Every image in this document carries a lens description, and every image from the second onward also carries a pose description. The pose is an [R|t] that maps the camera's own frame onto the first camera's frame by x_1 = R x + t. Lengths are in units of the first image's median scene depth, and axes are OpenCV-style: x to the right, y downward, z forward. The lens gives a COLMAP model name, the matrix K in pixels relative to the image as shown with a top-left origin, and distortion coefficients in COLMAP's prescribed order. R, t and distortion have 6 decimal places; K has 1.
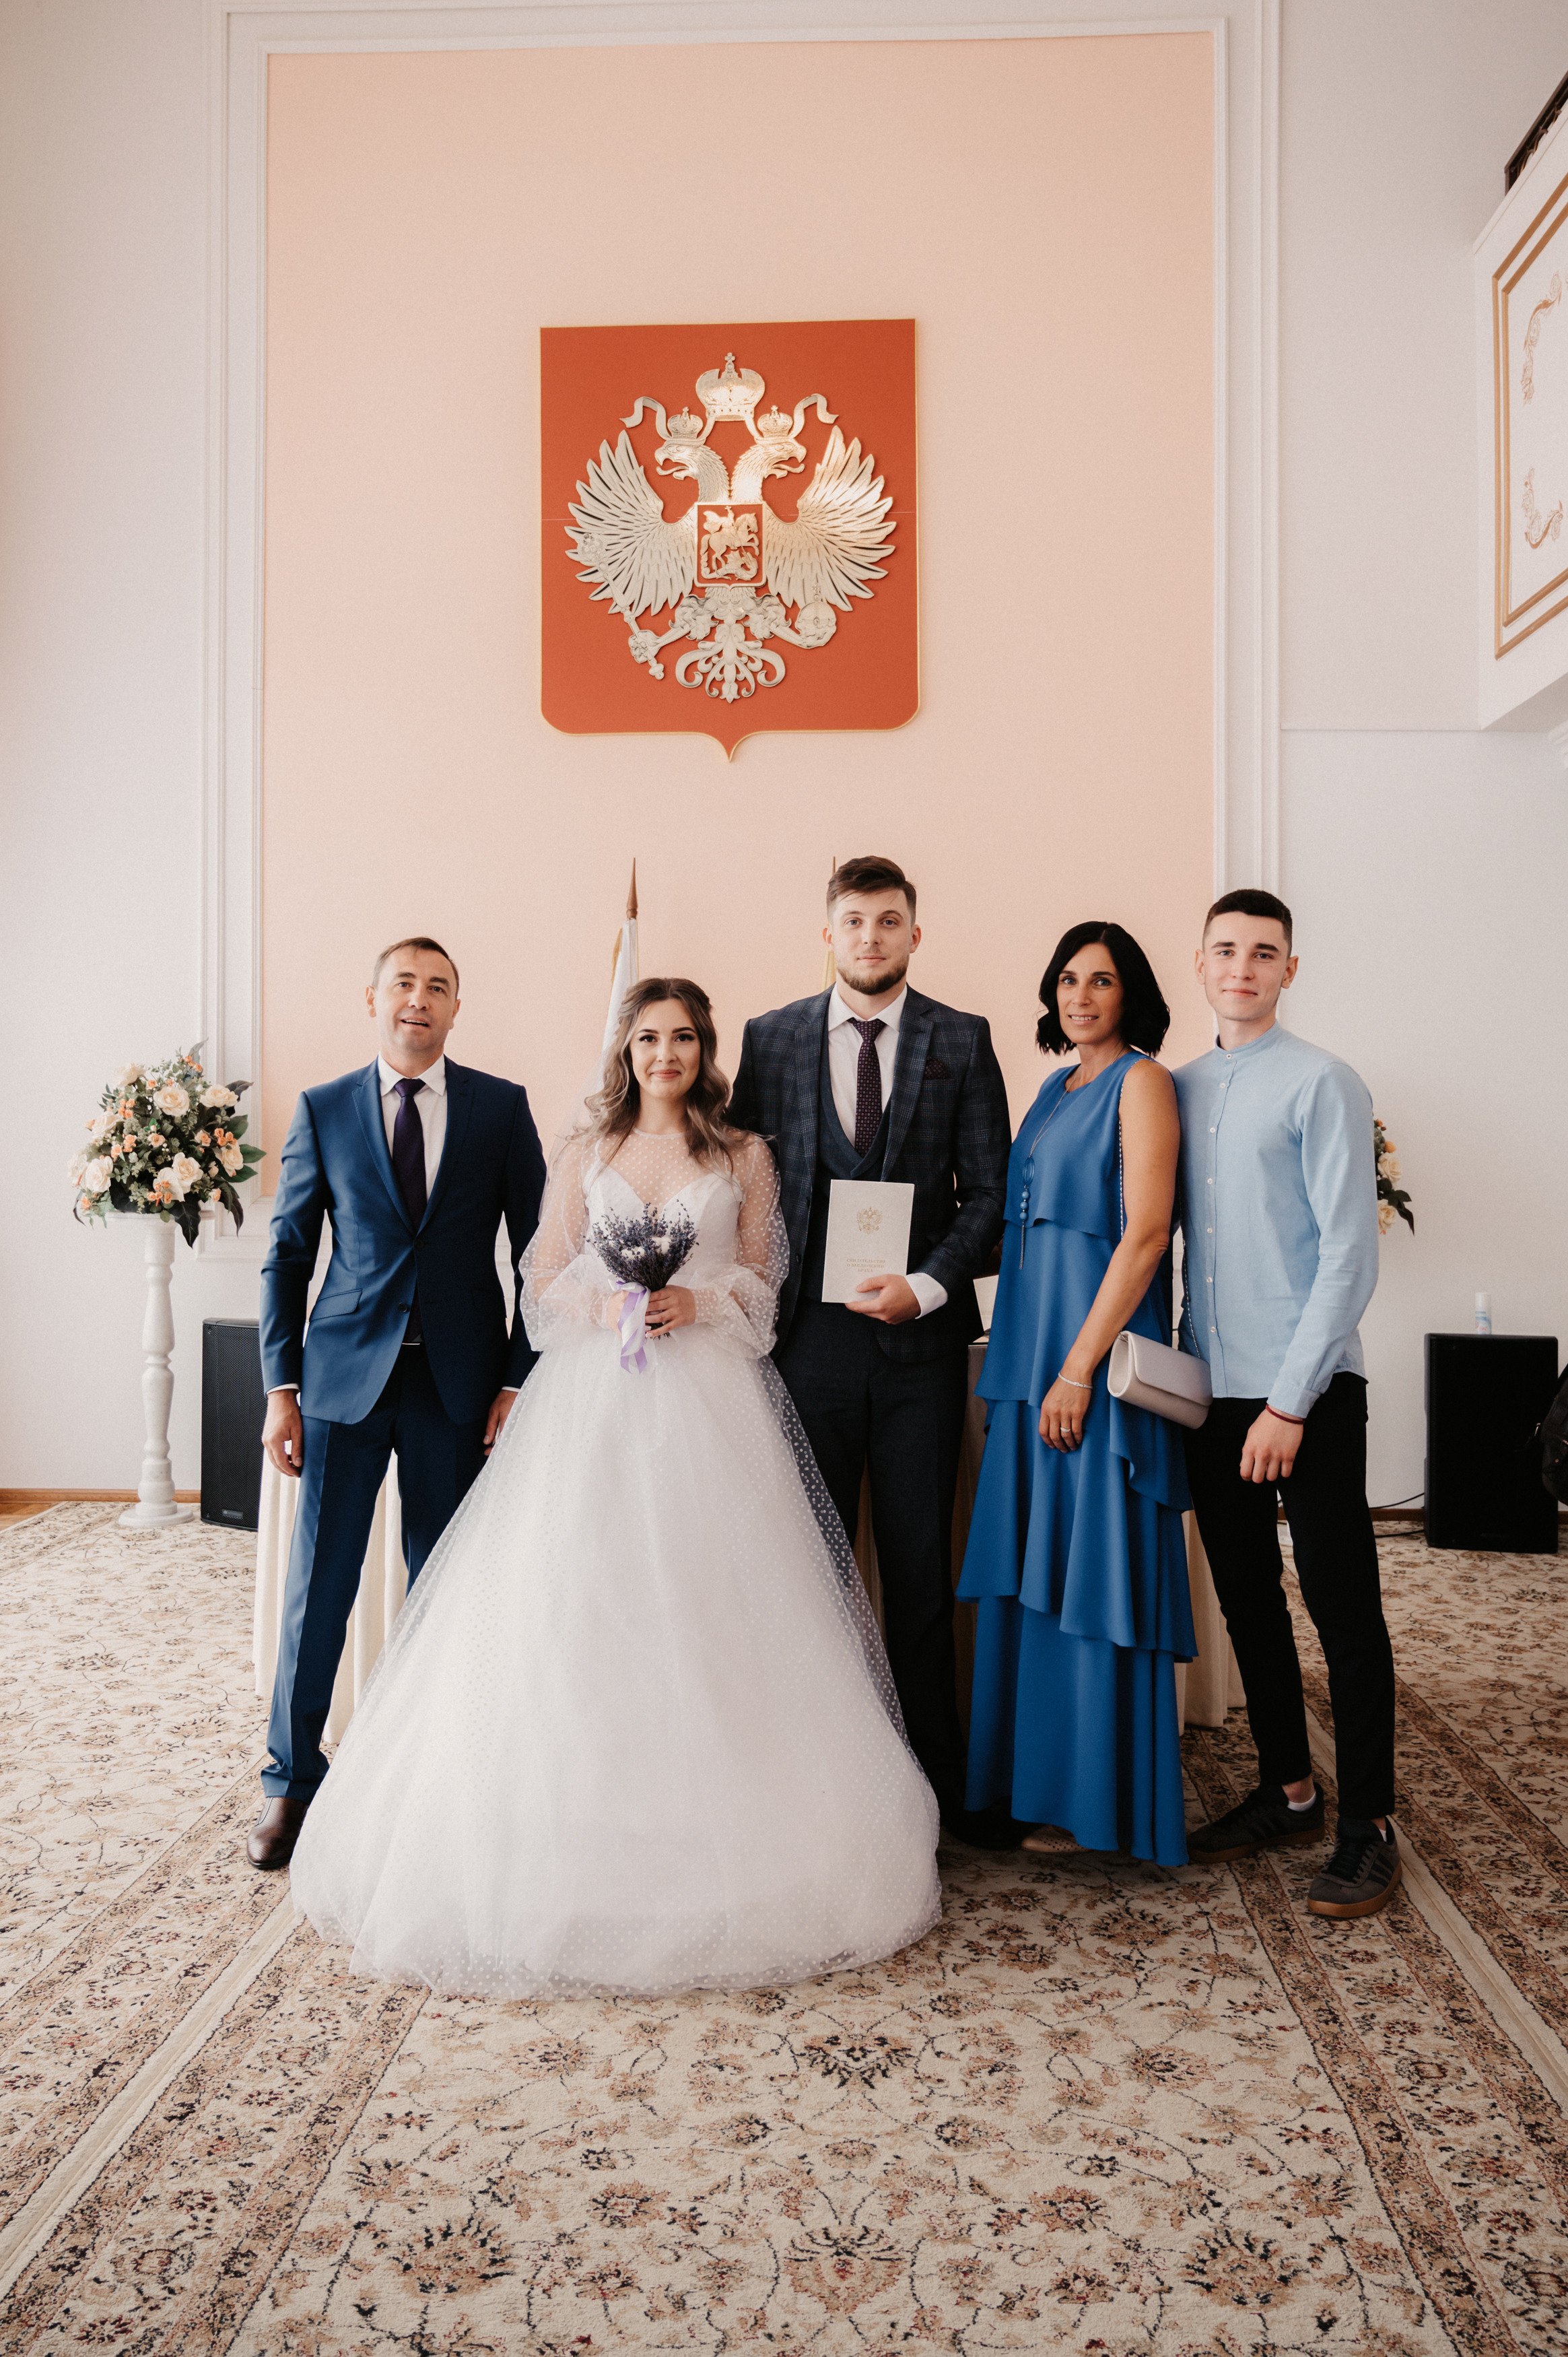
lens RADIAL K [[1869.4, 0, 798.4], [0, 1869.4, 1113.6], [0, 0, 1]] dist [-0.005876, 0.000008]
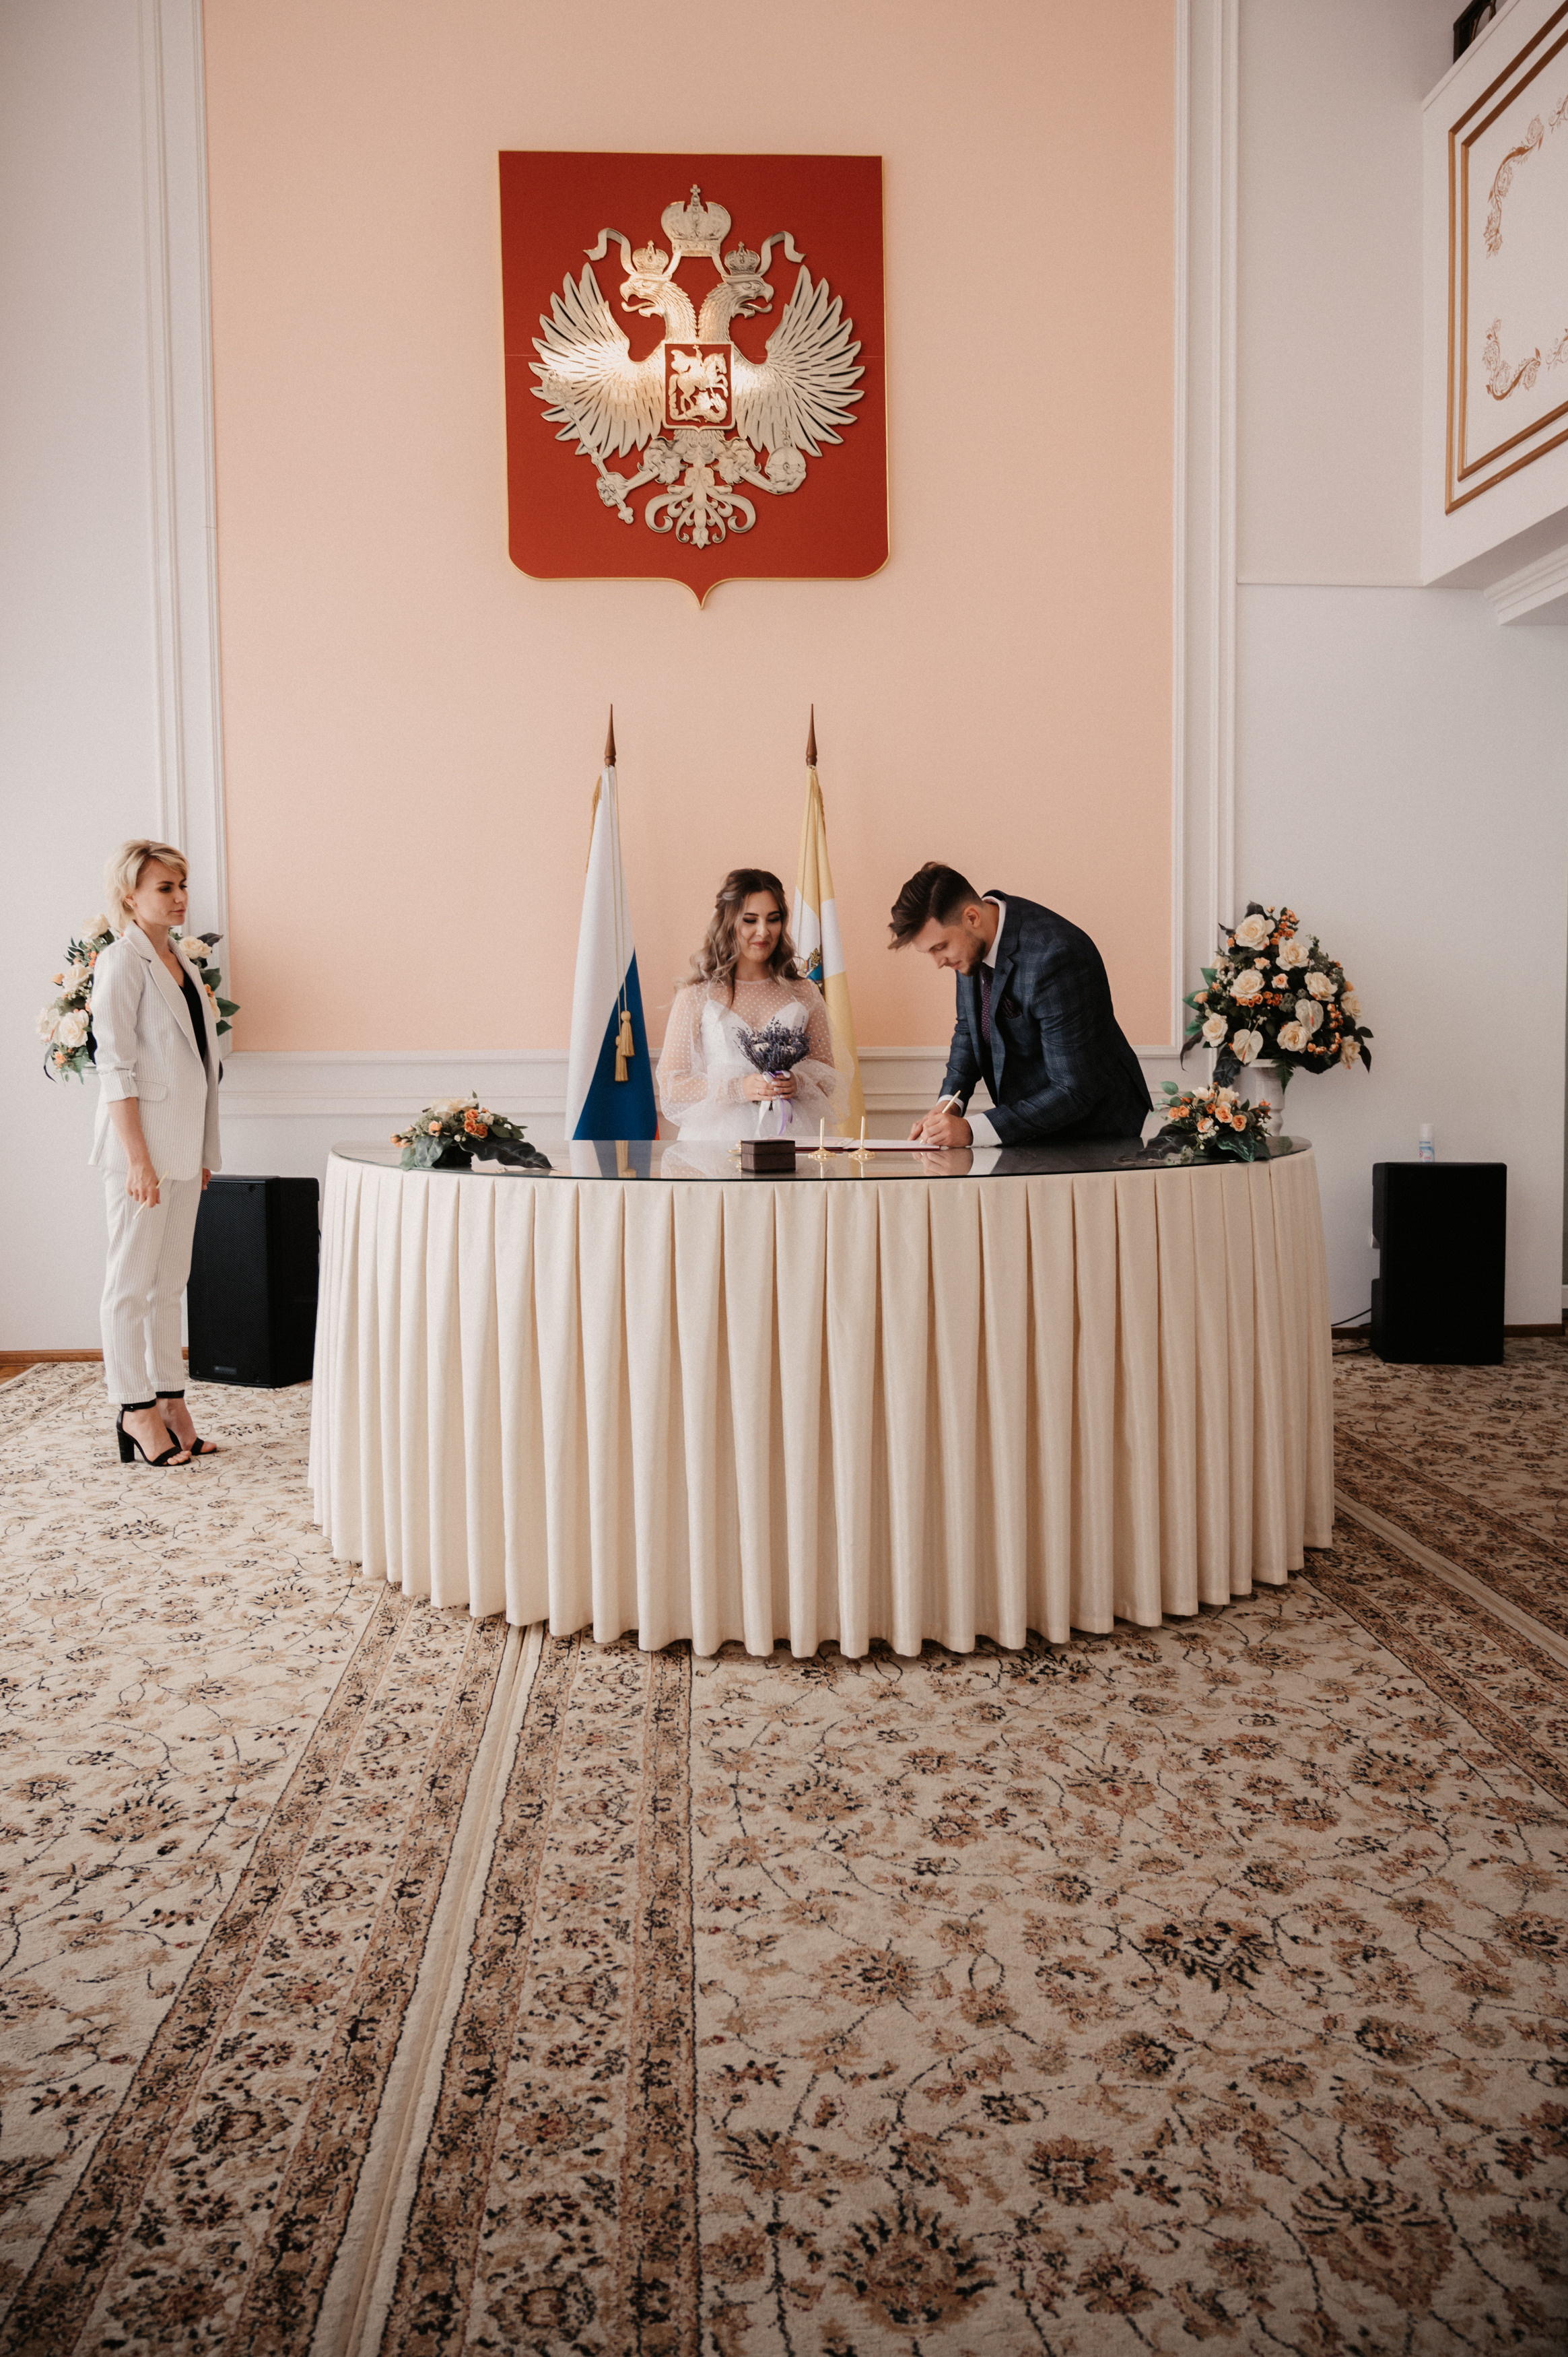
lens RADIAL K [[1644.7, 0, 750.5], [0, 1644.7, 1115.0], [0, 0, 1]] dist [-0.007321, -0.000085]
pose [[0.994830, -0.018221, 0.099904, -0.116056], [0.011158, 0.997428, 0.070803, 0.021779], [-0.100937, -0.069322, 0.992475, 0.121112]]
